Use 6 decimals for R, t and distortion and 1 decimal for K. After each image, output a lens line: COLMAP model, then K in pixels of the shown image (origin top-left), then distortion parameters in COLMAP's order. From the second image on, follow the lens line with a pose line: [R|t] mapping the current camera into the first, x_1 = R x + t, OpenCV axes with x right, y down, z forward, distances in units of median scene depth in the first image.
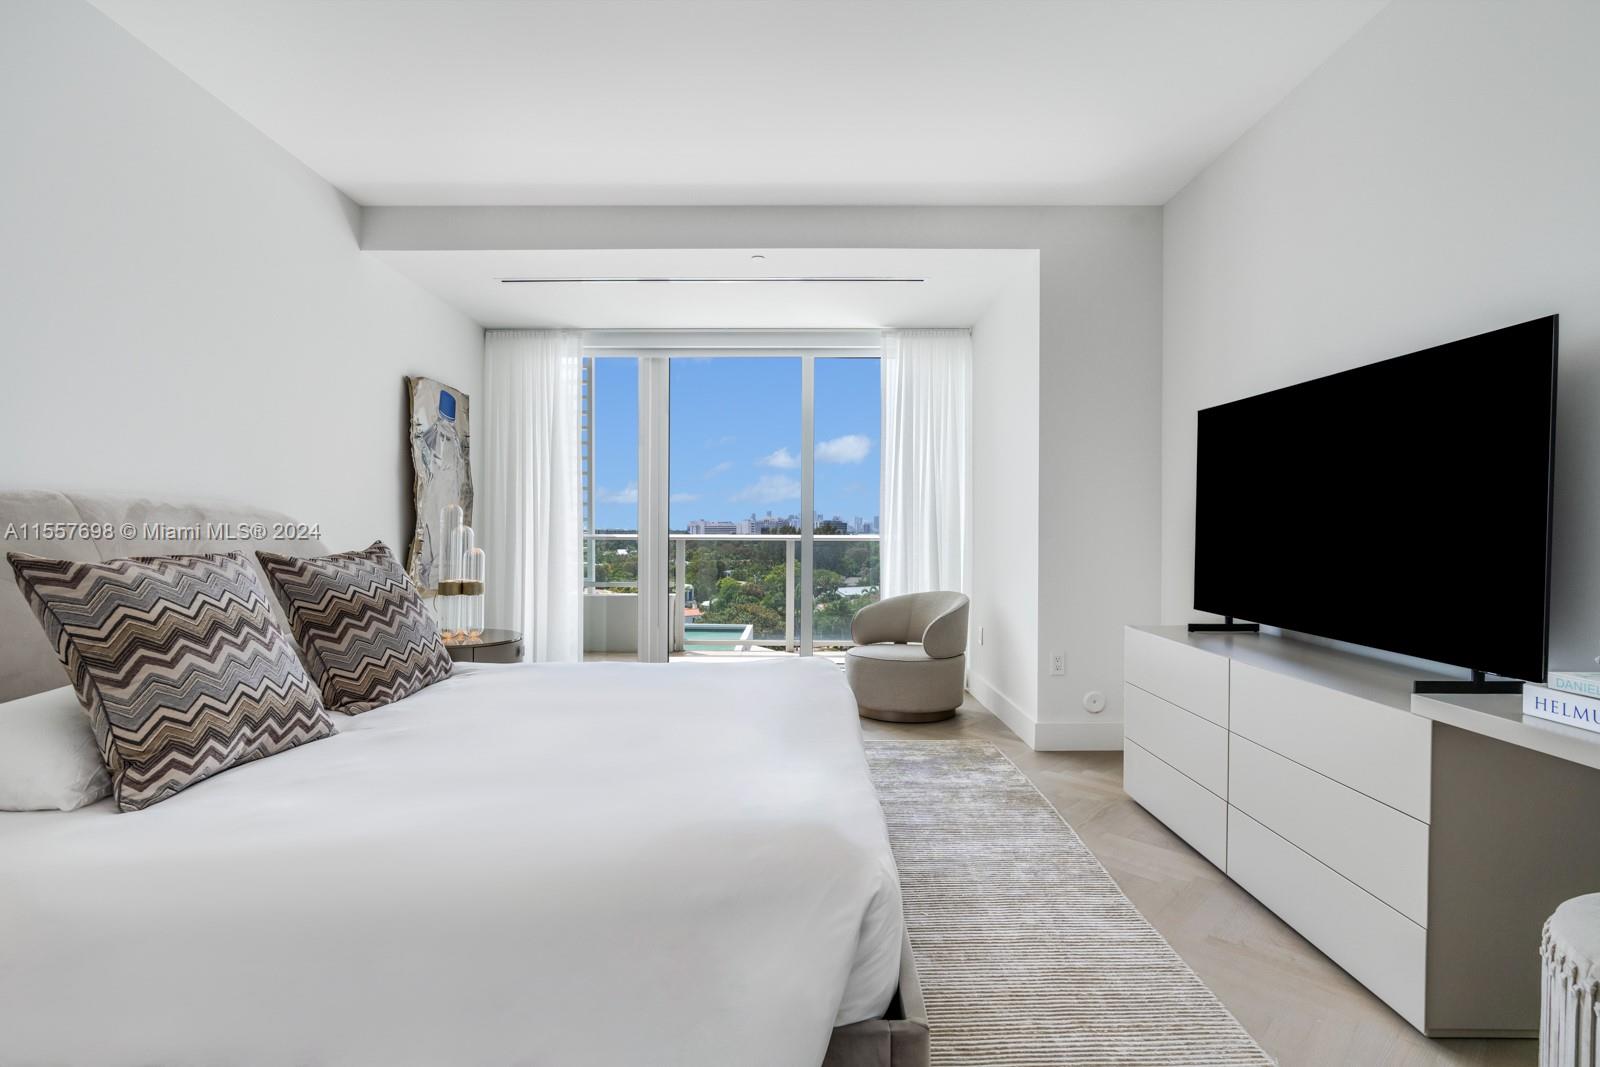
lens RADIAL K [[742.0, 0, 800.0], [0, 742.0, 533.5], [0, 0, 1]] dist [-0.001920, 0.000252]
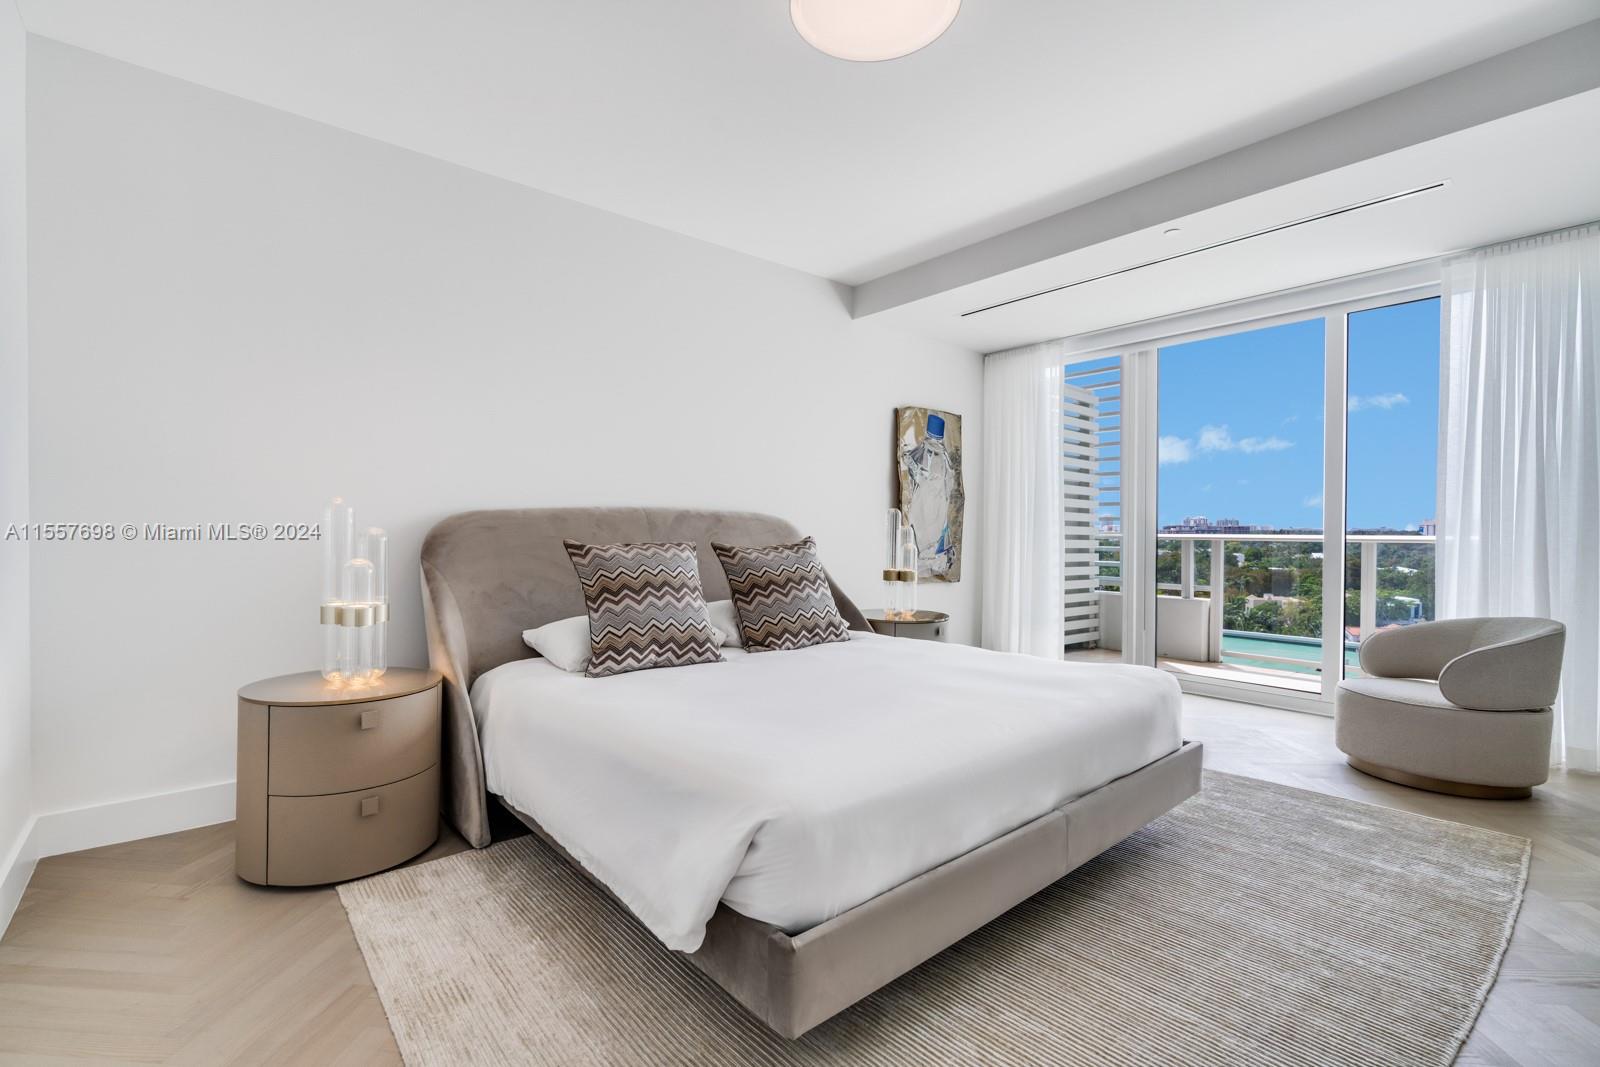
lens RADIAL K [[712.1, 0, 800.0], [0, 712.1, 533.5], [0, 0, 1]] dist [-0.002954, 0.000308]
pose [[0.663198, 0.002773, -0.748439, 0.378597], [-0.002867, 0.999995, 0.001165, 0.002331], [0.748438, 0.001374, 0.663203, 0.095896]]
